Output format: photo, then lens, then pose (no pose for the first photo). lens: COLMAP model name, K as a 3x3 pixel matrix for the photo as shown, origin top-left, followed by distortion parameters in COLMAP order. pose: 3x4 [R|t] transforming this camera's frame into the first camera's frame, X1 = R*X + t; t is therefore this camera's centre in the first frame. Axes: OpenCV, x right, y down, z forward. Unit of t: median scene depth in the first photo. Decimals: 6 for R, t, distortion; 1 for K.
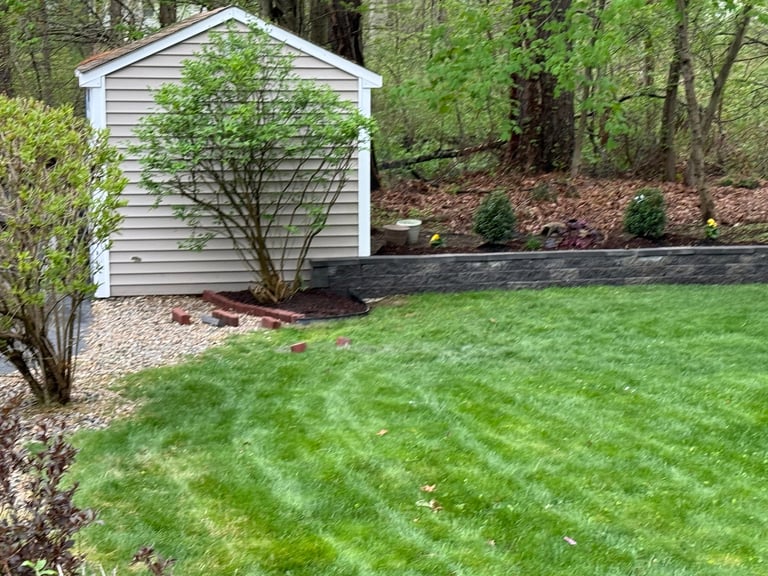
lens RADIAL K [[1519.9, 0, 383.9], [0, 1519.9, 288.0], [0, 0, 1]] dist [0.132578, 0.000000]
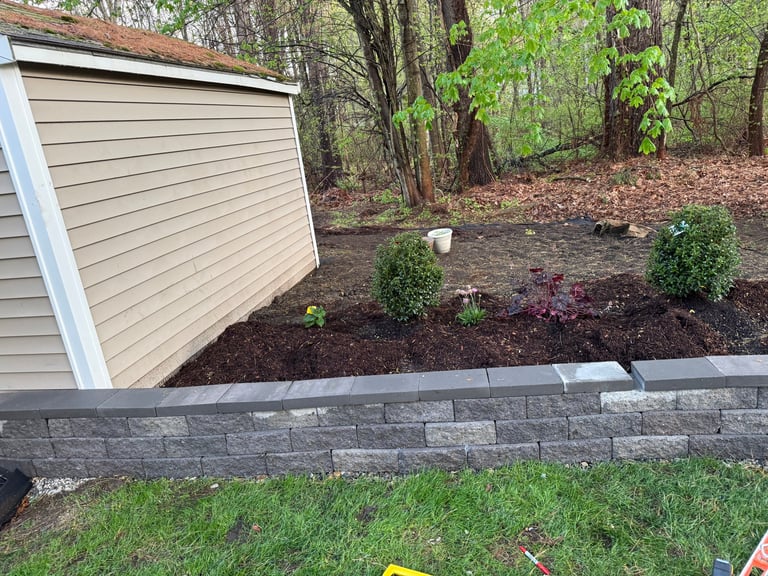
lens RADIAL K [[542.7, 0, 385.4], [0, 542.7, 288.5], [0, 0, 1]] dist [0.008869, -0.012048]
pose [[0.913845, 0.000257, -0.406062, 0.109432], [0.063312, 0.987680, 0.143108, -0.051353], [0.401096, -0.156487, 0.902571, 0.569080]]
